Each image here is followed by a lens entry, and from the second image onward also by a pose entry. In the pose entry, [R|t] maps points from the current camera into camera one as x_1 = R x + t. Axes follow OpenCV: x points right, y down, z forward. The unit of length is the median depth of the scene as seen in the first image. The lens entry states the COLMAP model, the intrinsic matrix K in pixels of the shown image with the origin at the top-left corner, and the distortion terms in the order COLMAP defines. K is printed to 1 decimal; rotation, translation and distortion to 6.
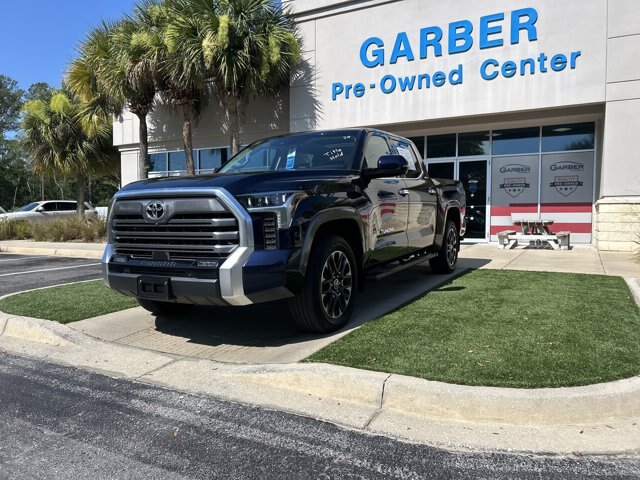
lens RADIAL K [[484.3, 0, 320.0], [0, 484.3, 240.0], [0, 0, 1]] dist [0.051607, -0.060432]
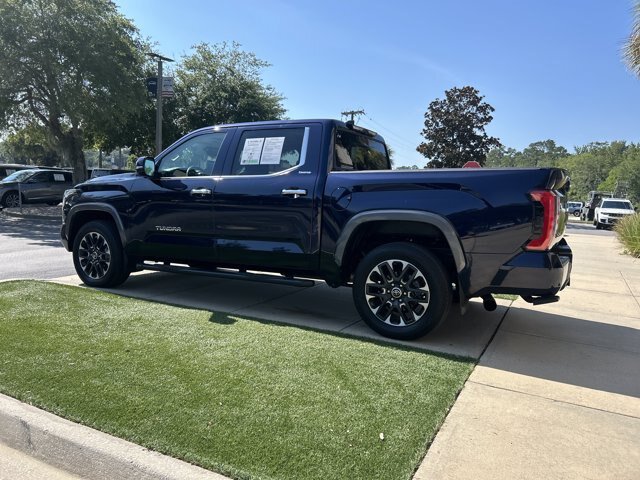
lens RADIAL K [[484.3, 0, 320.0], [0, 484.3, 240.0], [0, 0, 1]] dist [0.051607, -0.060432]
pose [[0.009393, 0.107335, -0.994179, 0.475995], [-0.098234, 0.989512, 0.105903, -0.055700], [0.995119, 0.096667, 0.019839, 0.526422]]
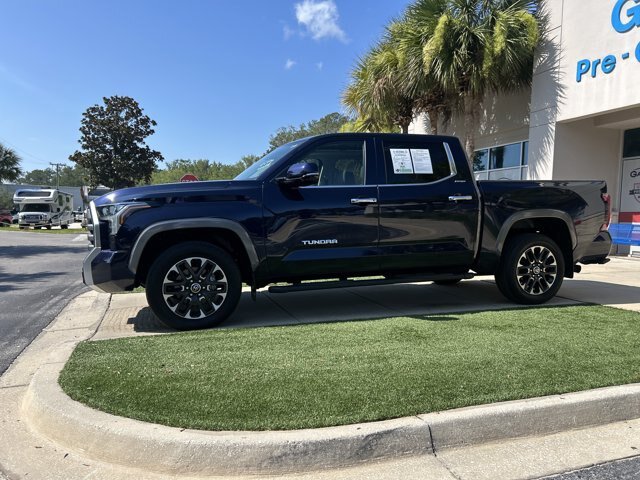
lens RADIAL K [[481.0, 0, 320.4], [0, 481.0, 250.7], [0, 0, 1]] dist [0.040495, -0.041611]
pose [[0.730173, 0.064484, -0.680212, 0.313021], [-0.053486, 0.997876, 0.037184, -0.015245], [0.681165, 0.009231, 0.732071, 0.128174]]
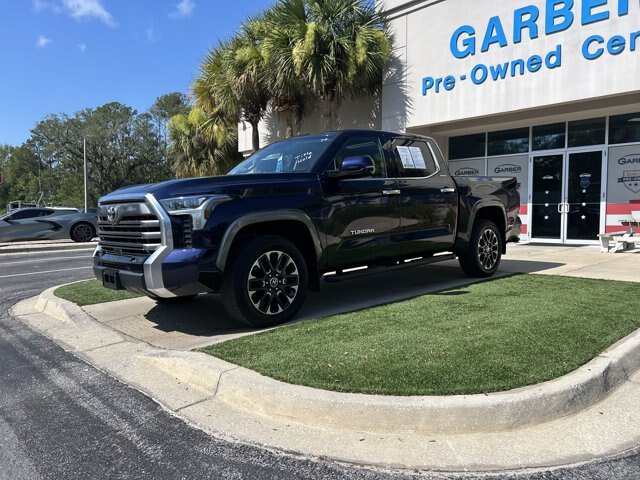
lens RADIAL K [[481.0, 0, 320.4], [0, 481.0, 250.7], [0, 0, 1]] dist [0.040495, -0.041611]
pose [[0.952608, 0.020152, -0.303533, 0.144287], [-0.012147, 0.999527, 0.028237, -0.002712], [0.303959, -0.023212, 0.952402, 0.011139]]
